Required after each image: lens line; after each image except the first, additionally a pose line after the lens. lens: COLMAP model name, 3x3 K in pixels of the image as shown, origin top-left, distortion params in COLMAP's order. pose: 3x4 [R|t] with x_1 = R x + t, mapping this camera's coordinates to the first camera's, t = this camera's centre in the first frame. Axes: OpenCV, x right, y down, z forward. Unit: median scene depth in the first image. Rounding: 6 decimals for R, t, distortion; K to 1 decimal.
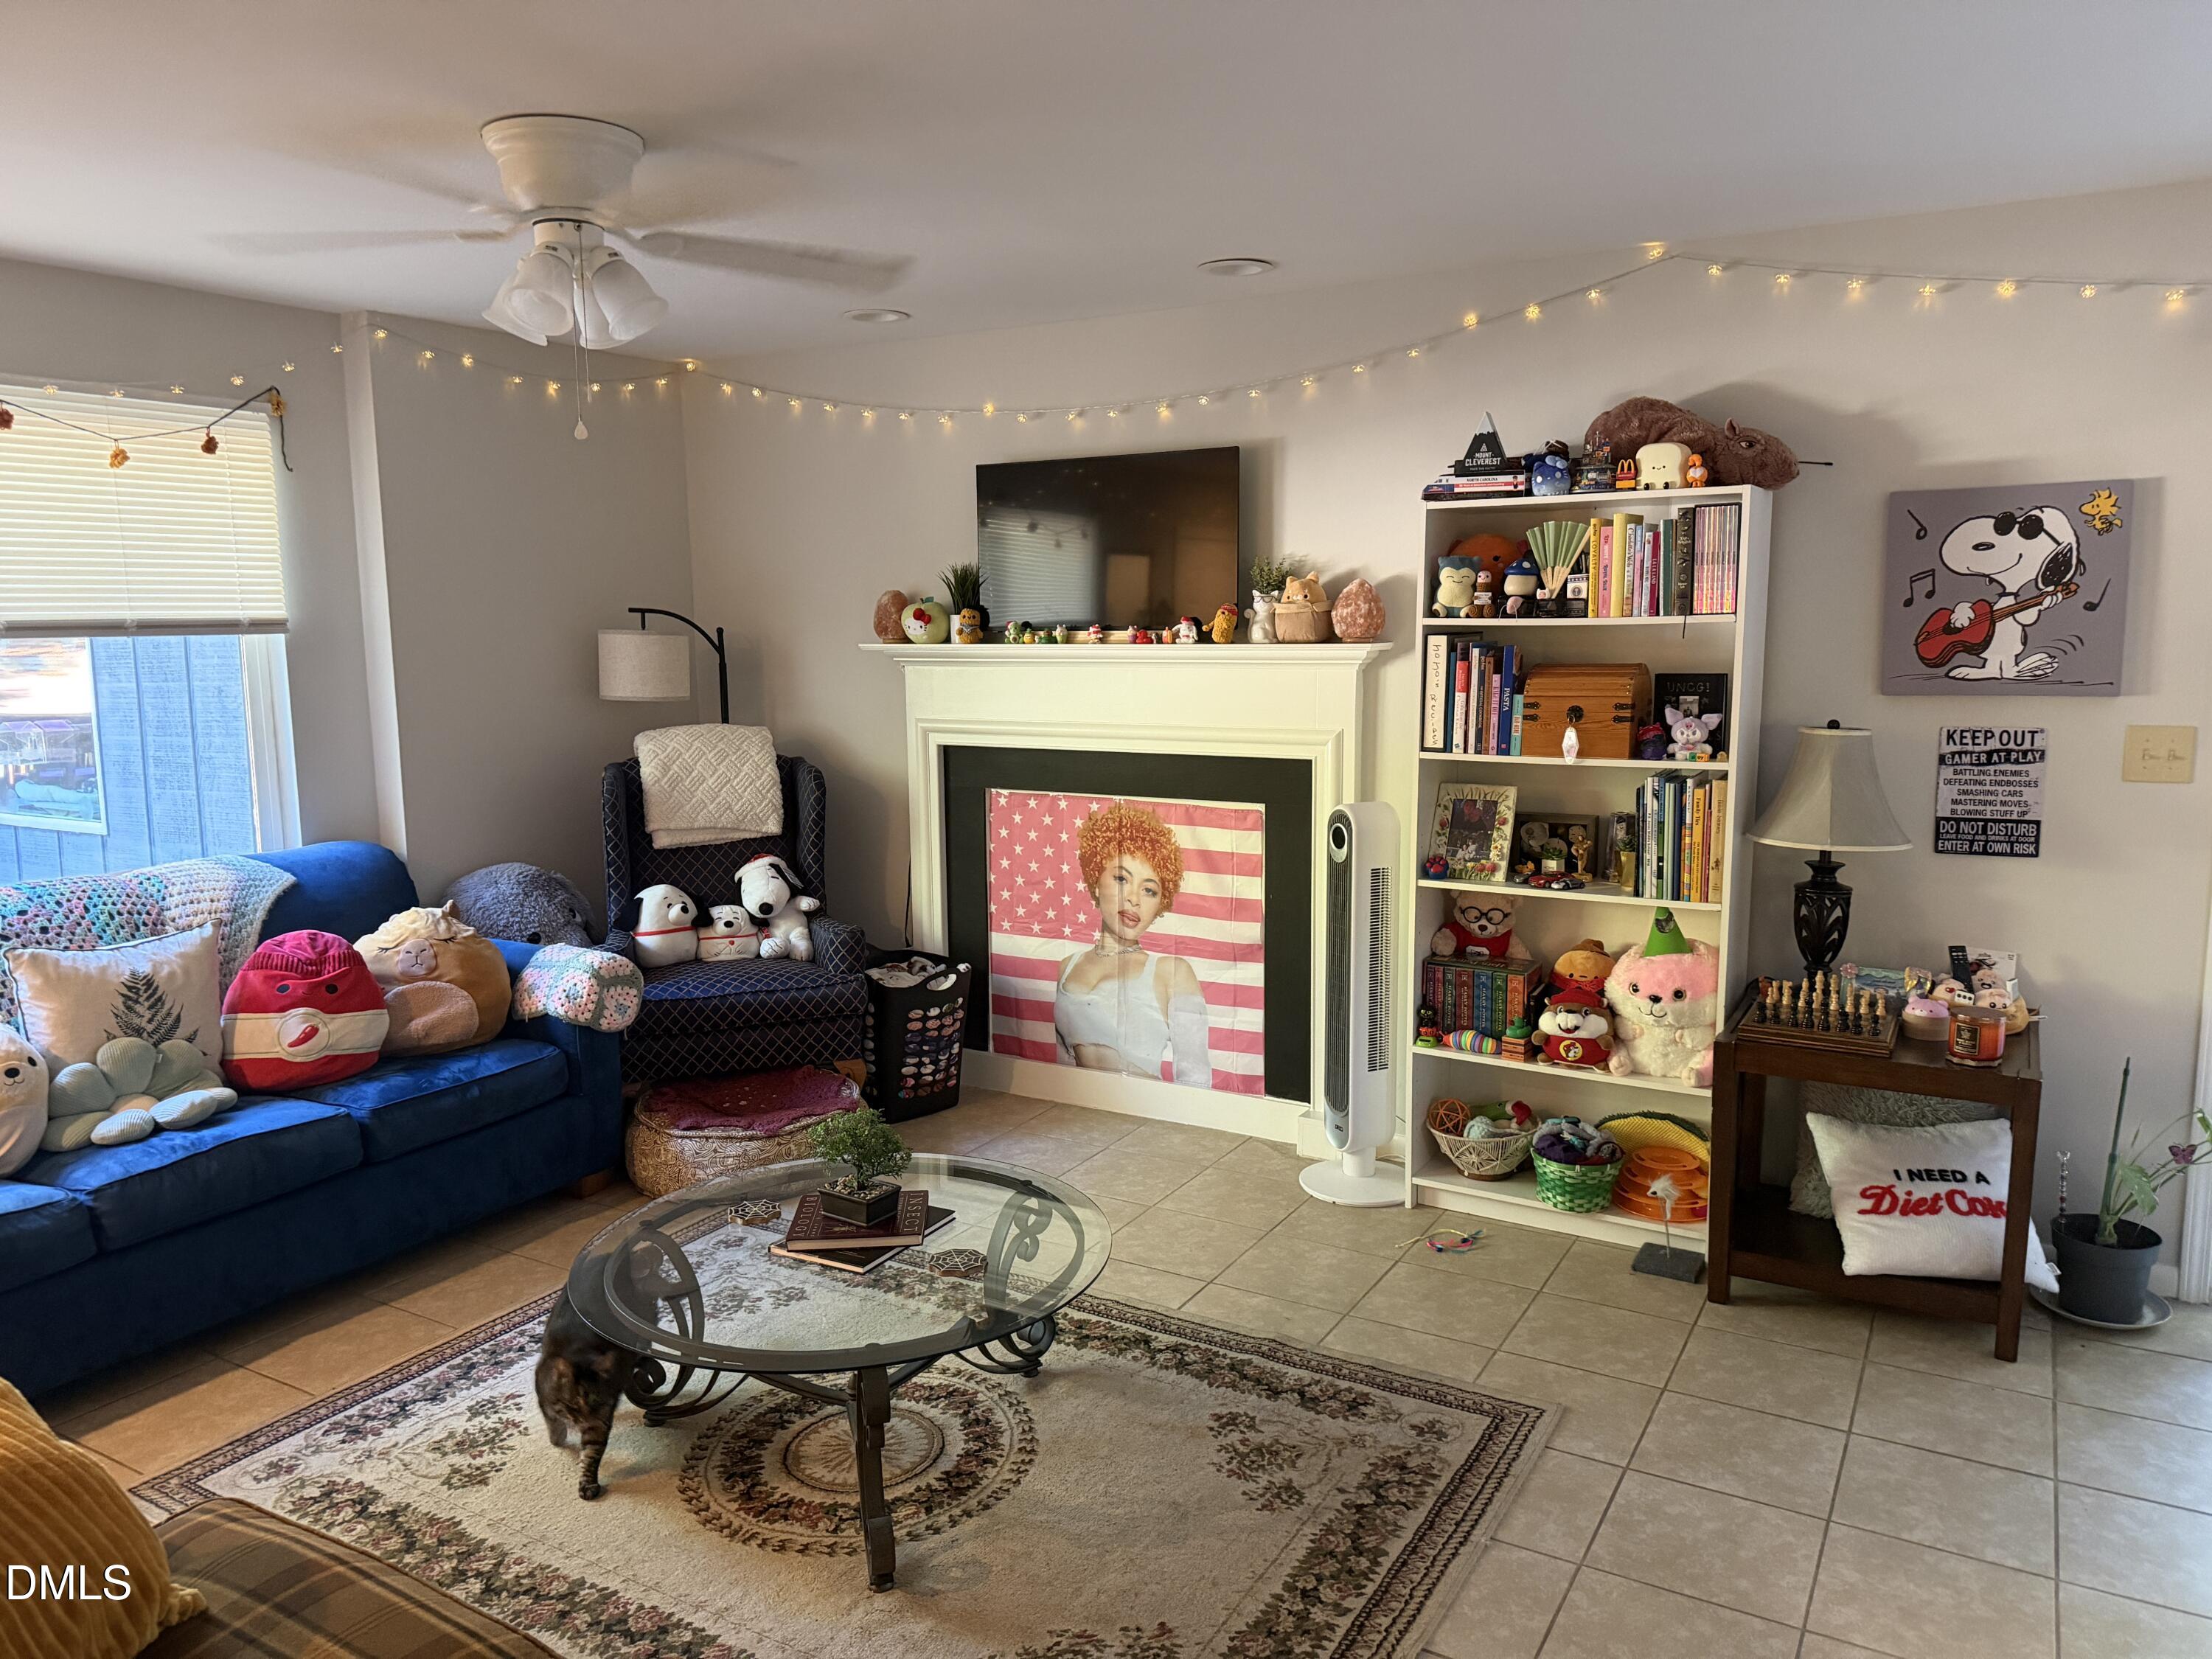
lens RADIAL K [[1565.3, 0, 1104.0], [0, 1565.3, 828.1], [0, 0, 1]] dist [-0.002144, -0.001502]
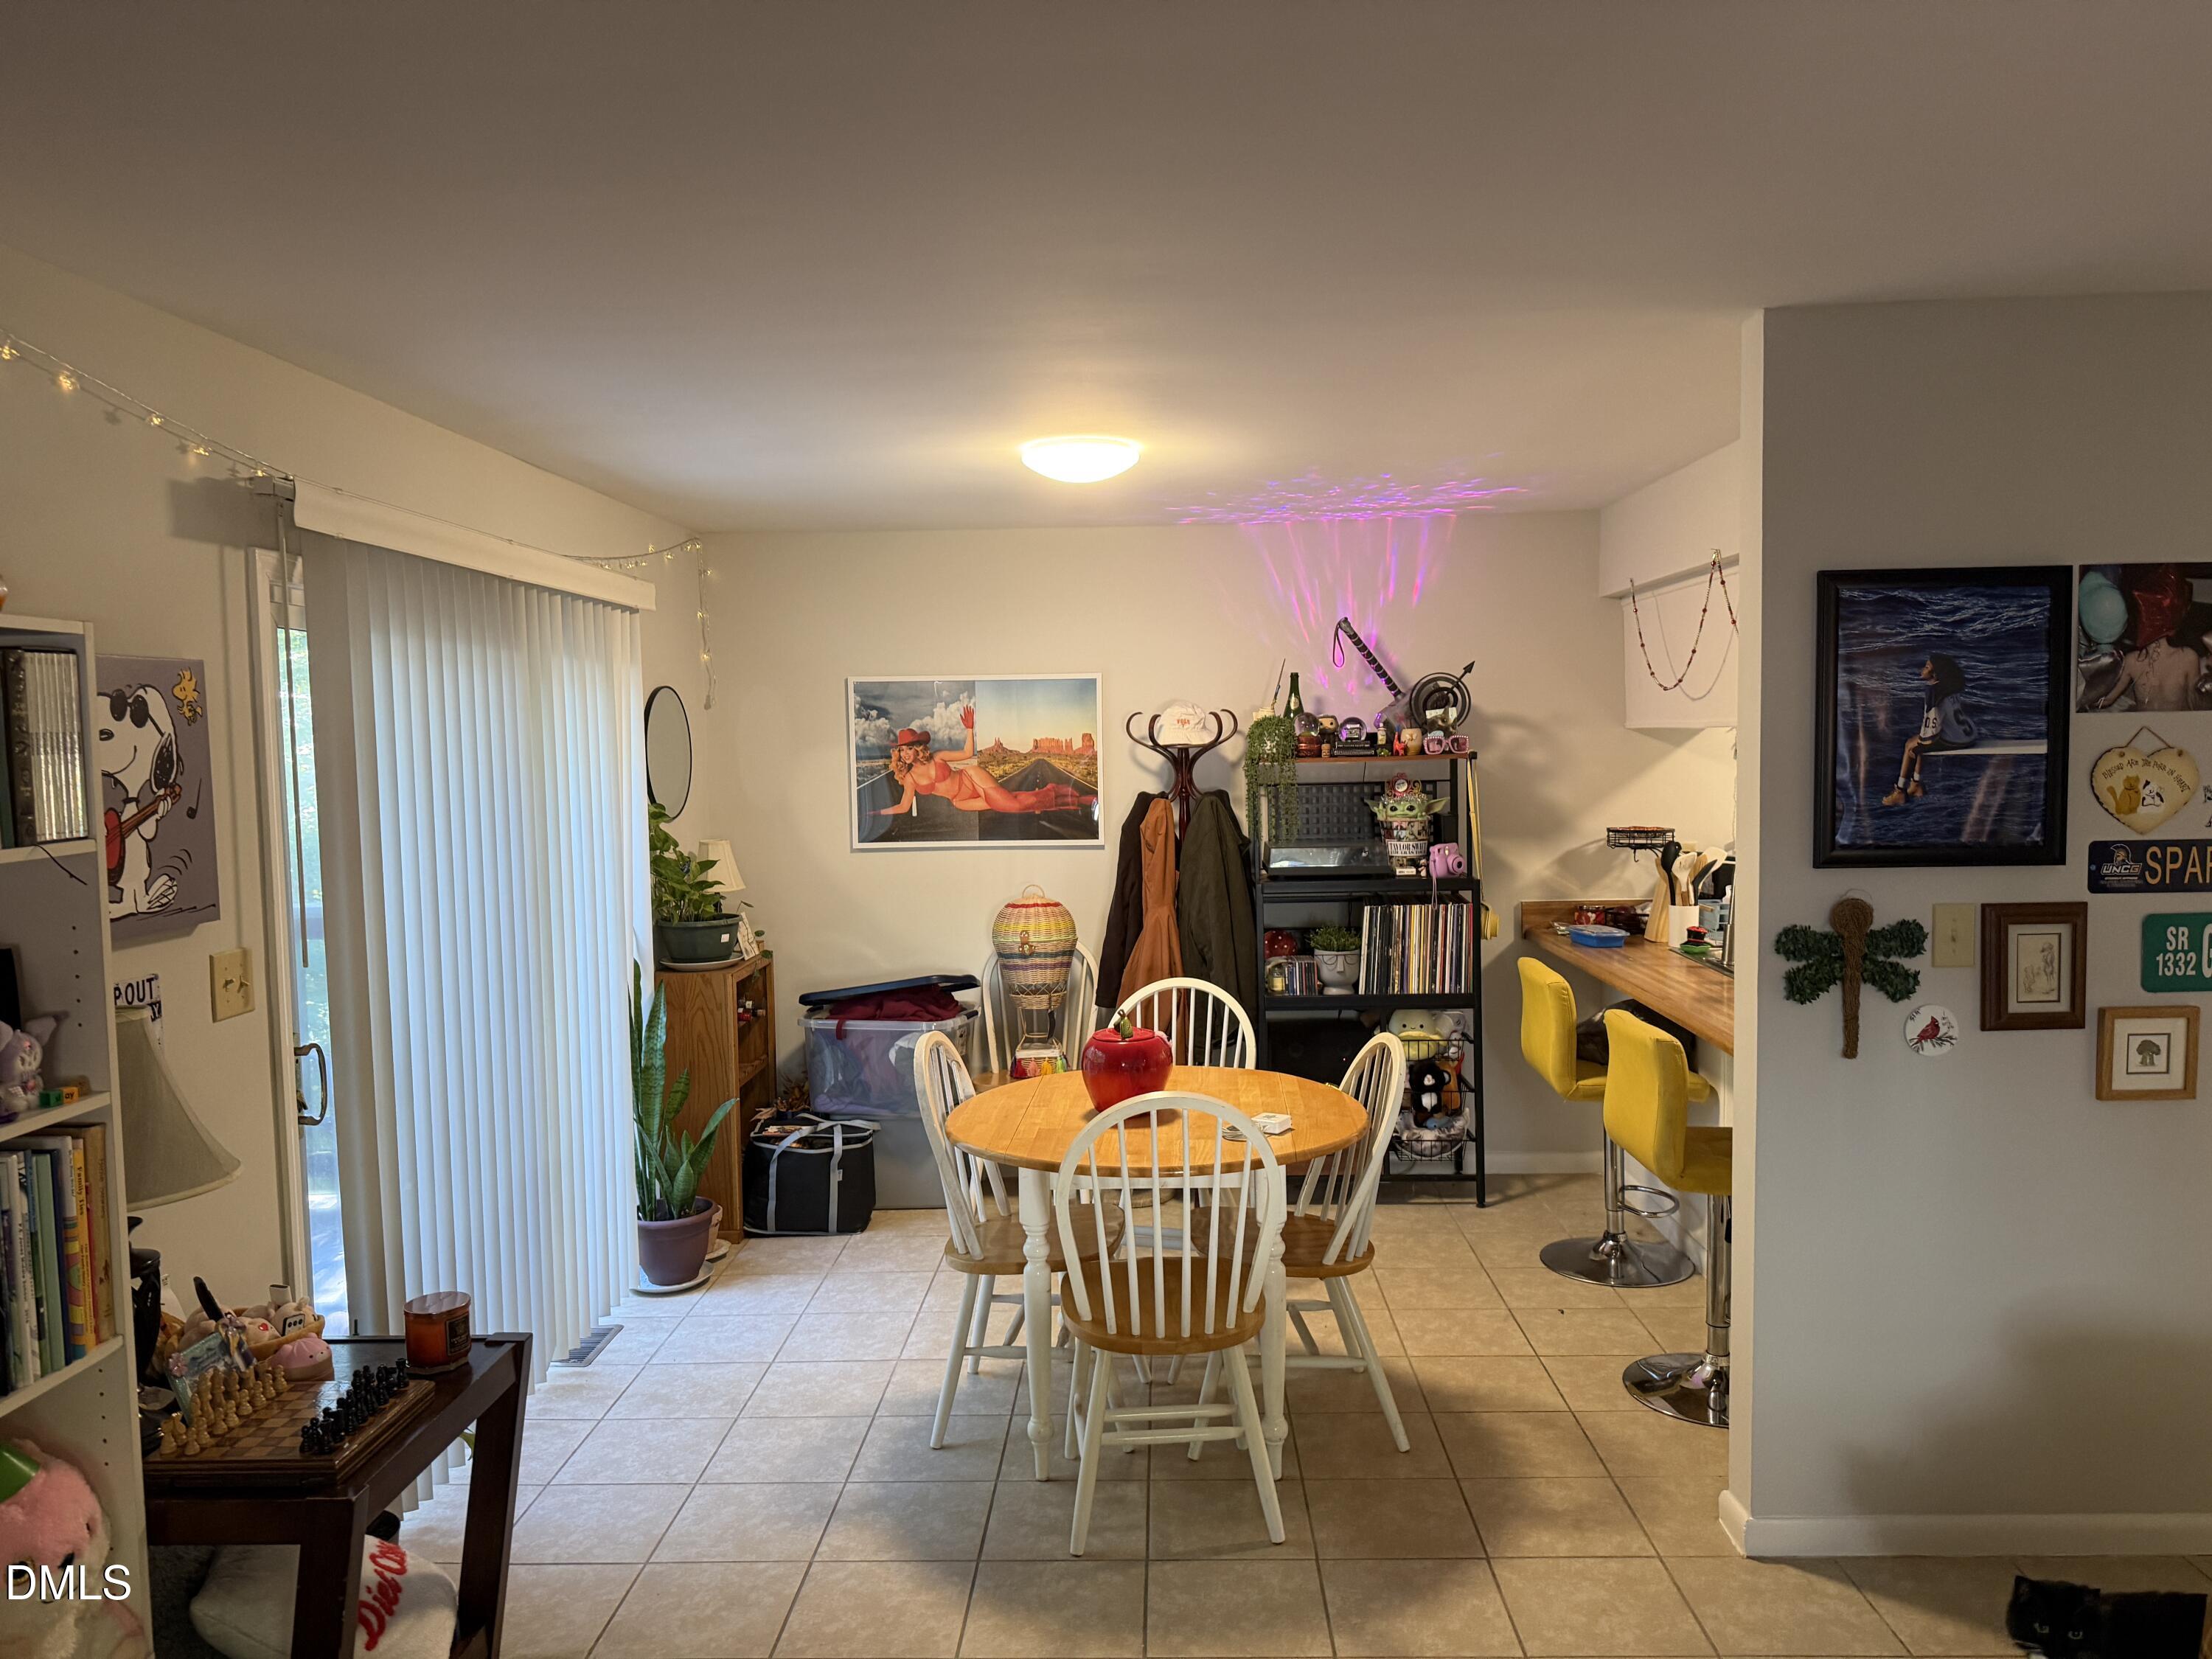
lens RADIAL K [[1565.3, 0, 1109.0], [0, 1565.3, 835.1], [0, 0, 1]] dist [-0.002144, -0.001502]
pose [[-0.478796, -0.029771, 0.877421, -0.292034], [0.148174, 0.982347, 0.114187, -0.149885], [-0.865331, 0.184683, -0.465933, 0.951759]]
